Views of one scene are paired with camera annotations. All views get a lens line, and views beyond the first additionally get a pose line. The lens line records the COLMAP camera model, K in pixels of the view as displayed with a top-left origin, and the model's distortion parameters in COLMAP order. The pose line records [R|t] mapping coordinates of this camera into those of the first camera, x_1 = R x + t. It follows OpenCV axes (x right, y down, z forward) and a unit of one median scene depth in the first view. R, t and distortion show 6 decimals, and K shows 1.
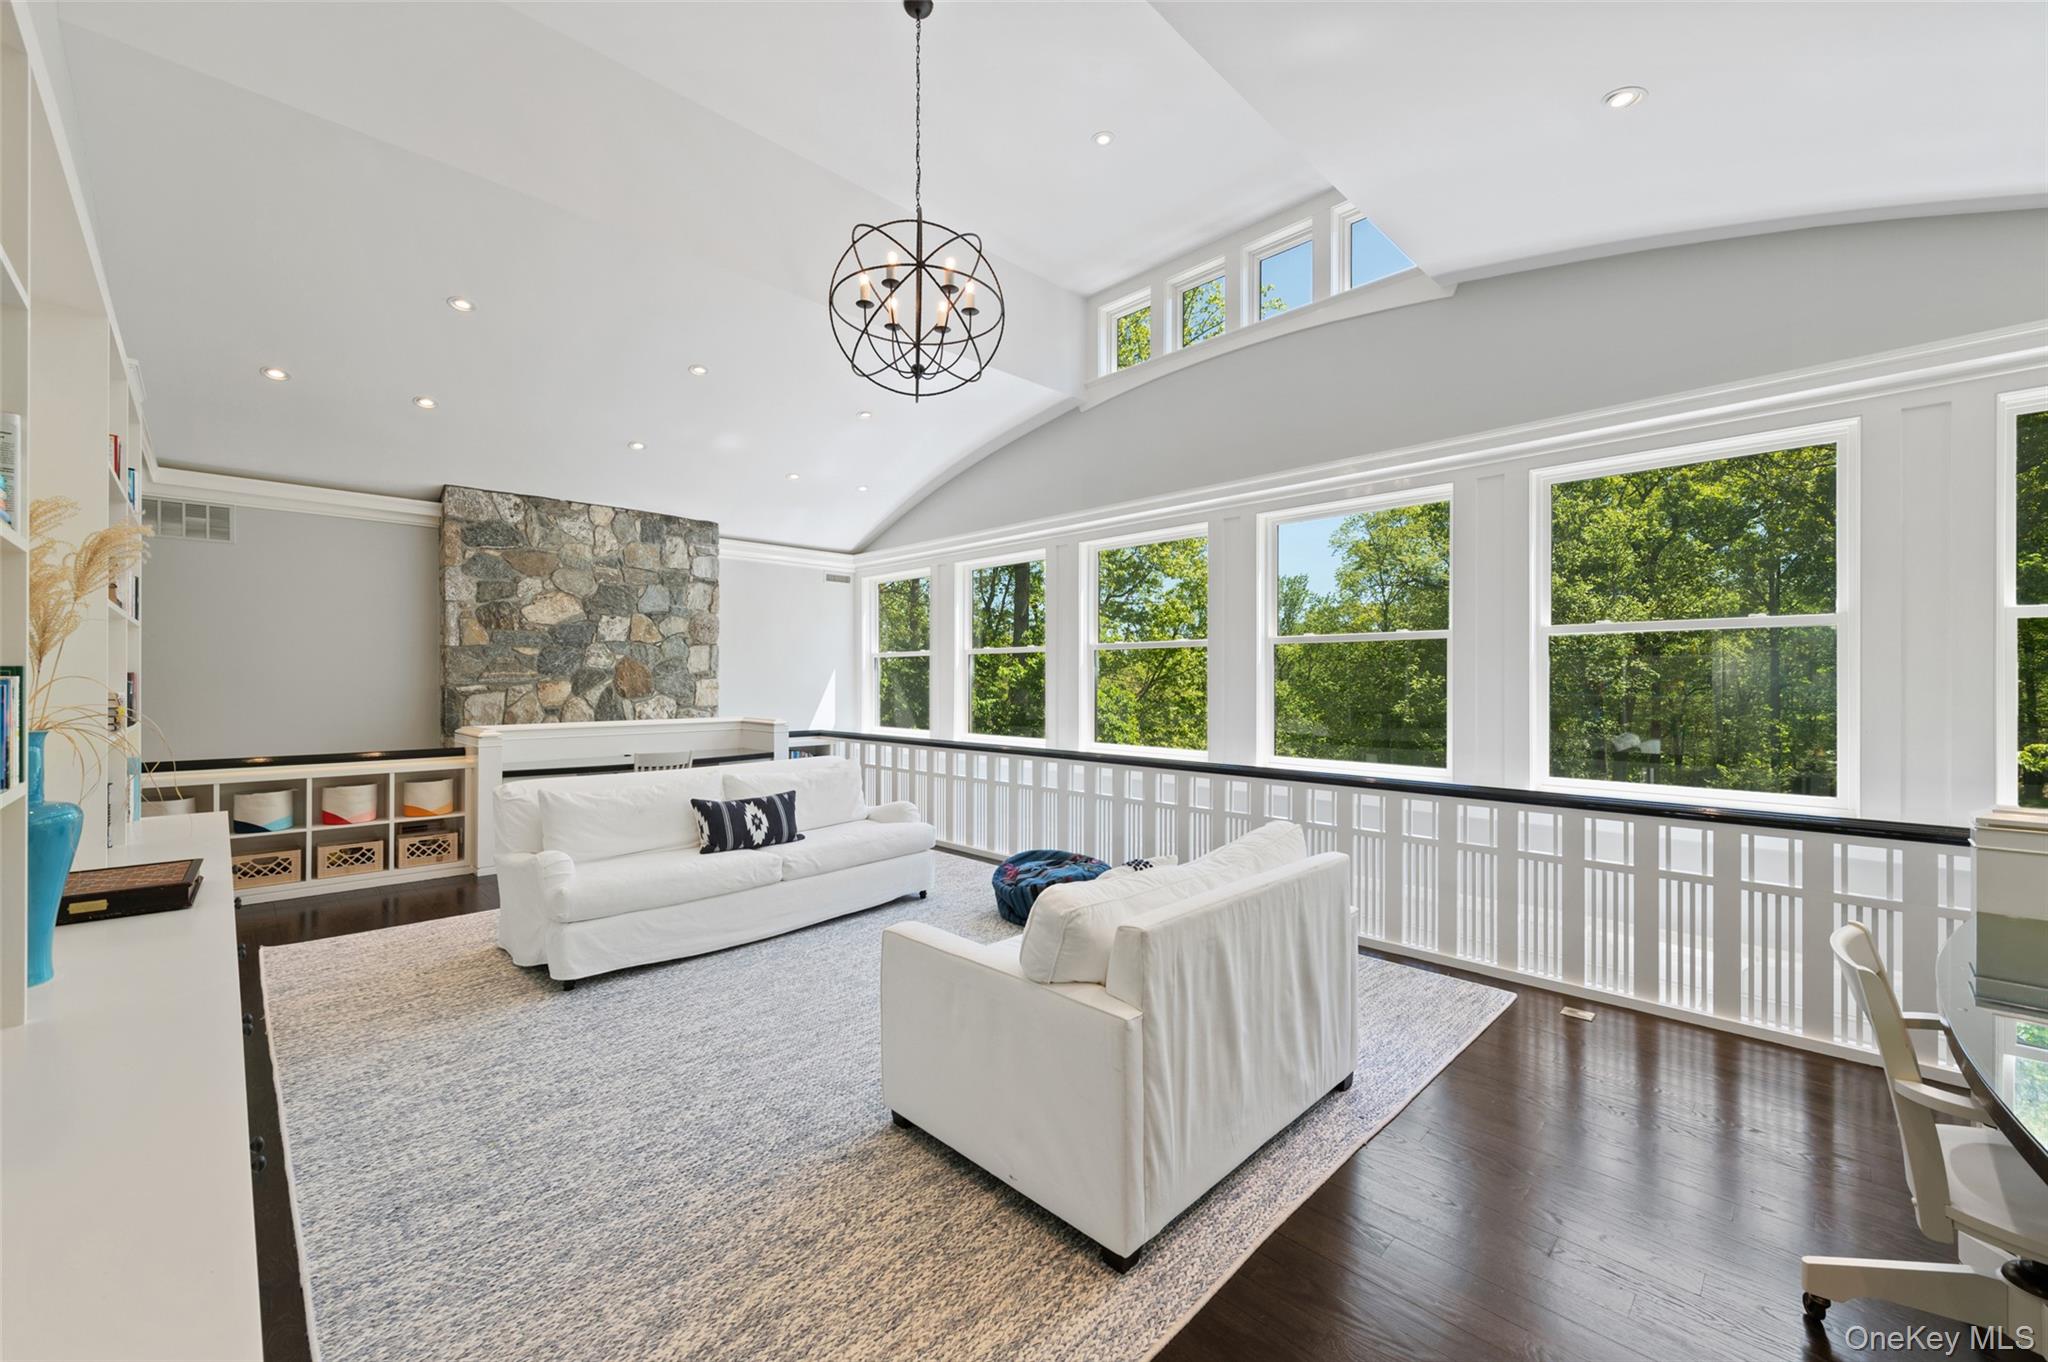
lens RADIAL K [[793.1, 0, 1019.1], [0, 793.1, 687.7], [0, 0, 1]] dist [0.011130, -0.002498]
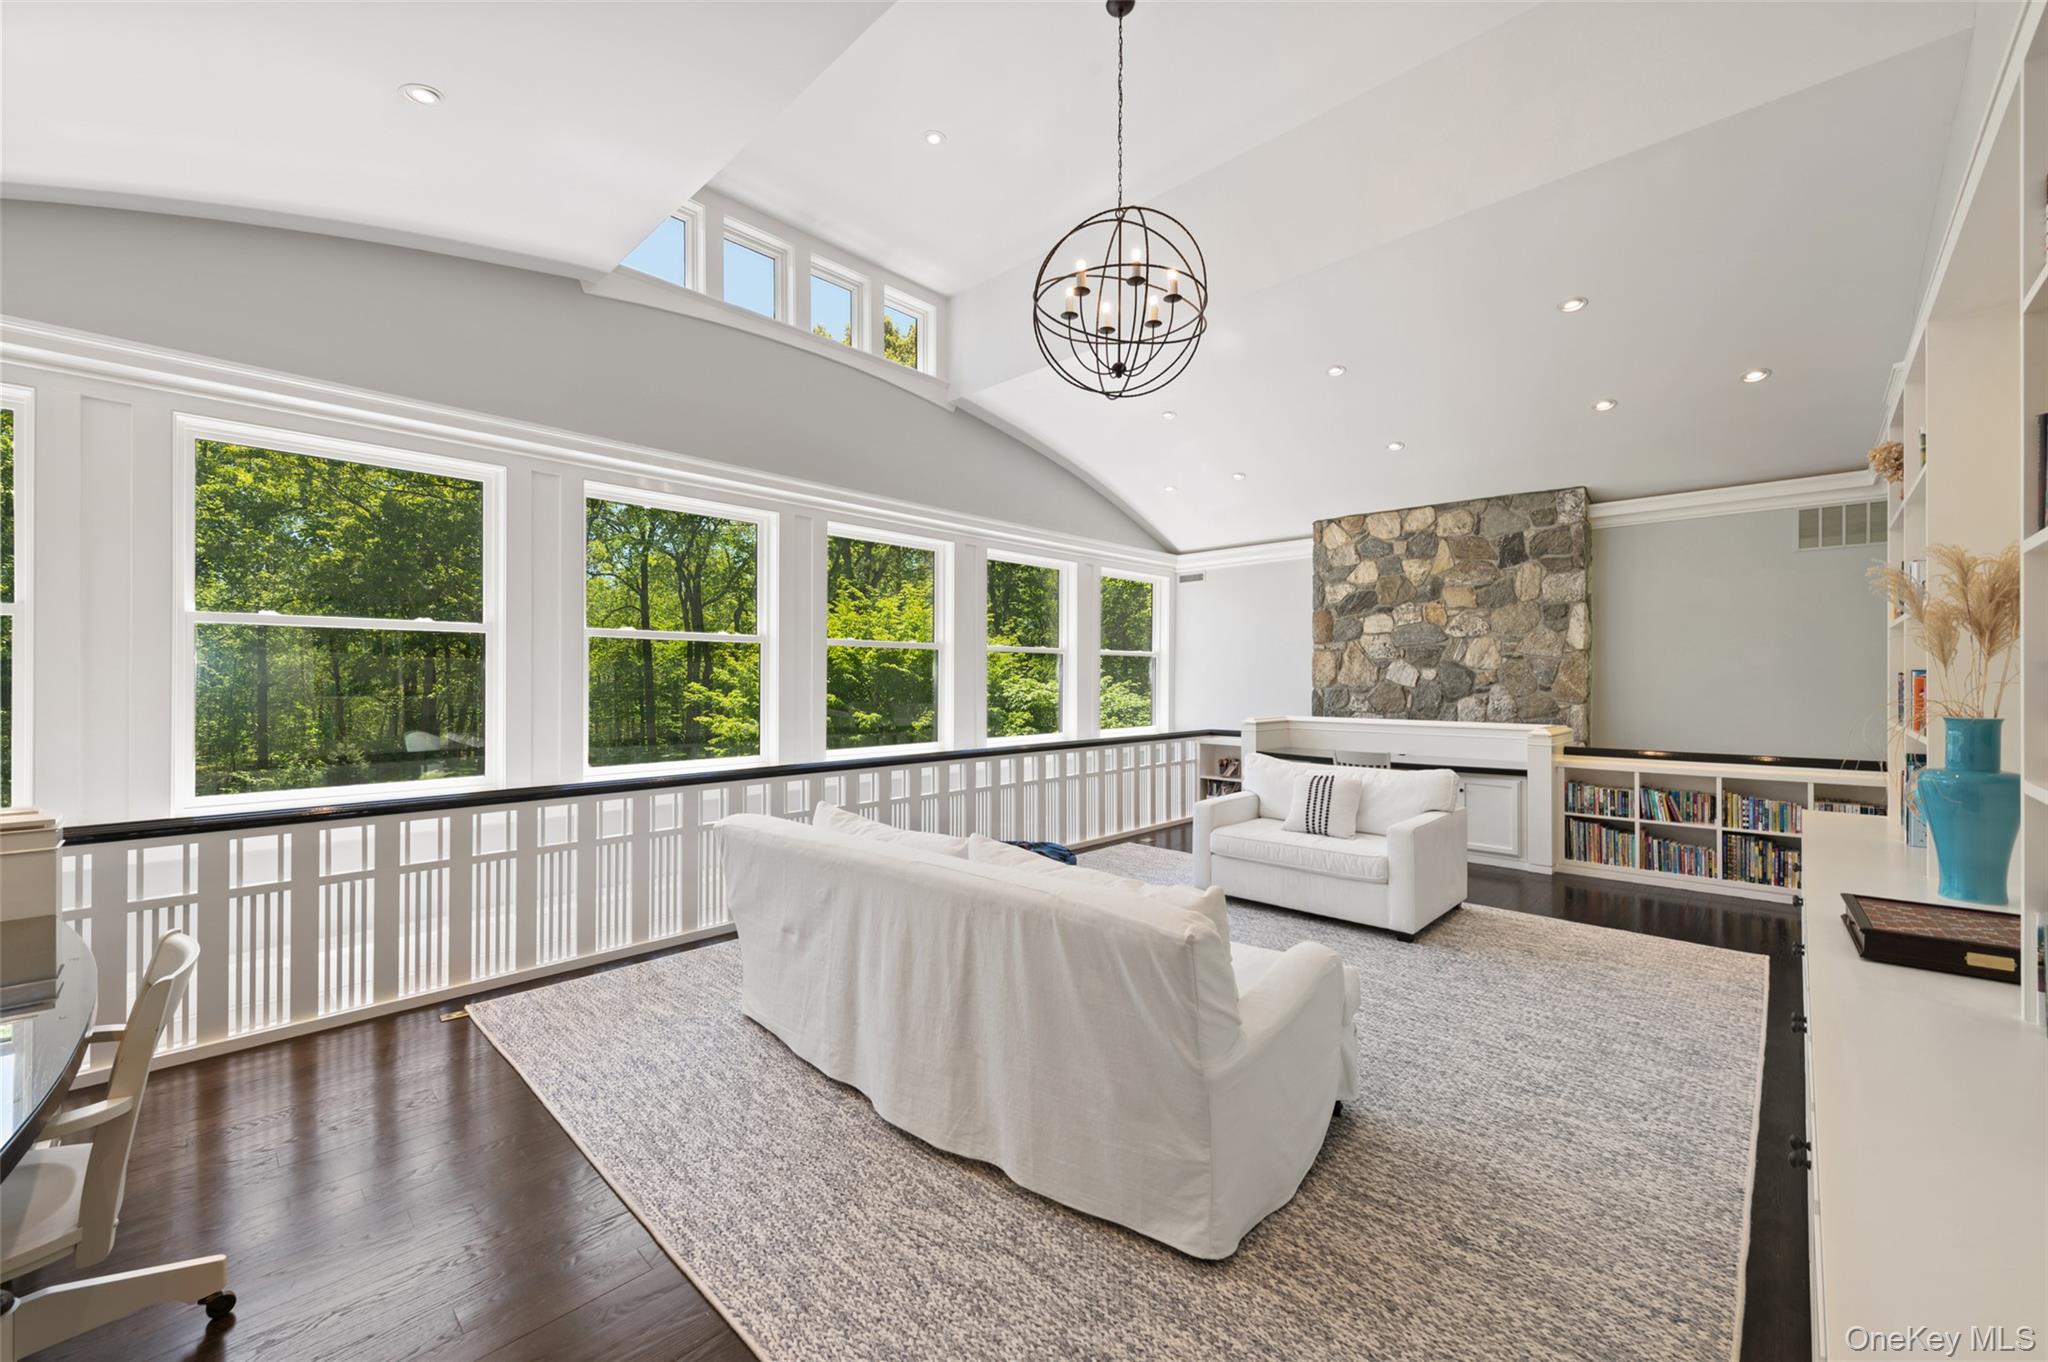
lens RADIAL K [[793.1, 0, 1021.7], [0, 793.1, 679.0], [0, 0, 1]] dist [0.011130, -0.002498]
pose [[-0.017482, 0.000442, 0.999847, -0.524734], [0.008844, 0.999961, -0.000288, -0.004788], [-0.999808, 0.008838, -0.017485, 0.531876]]
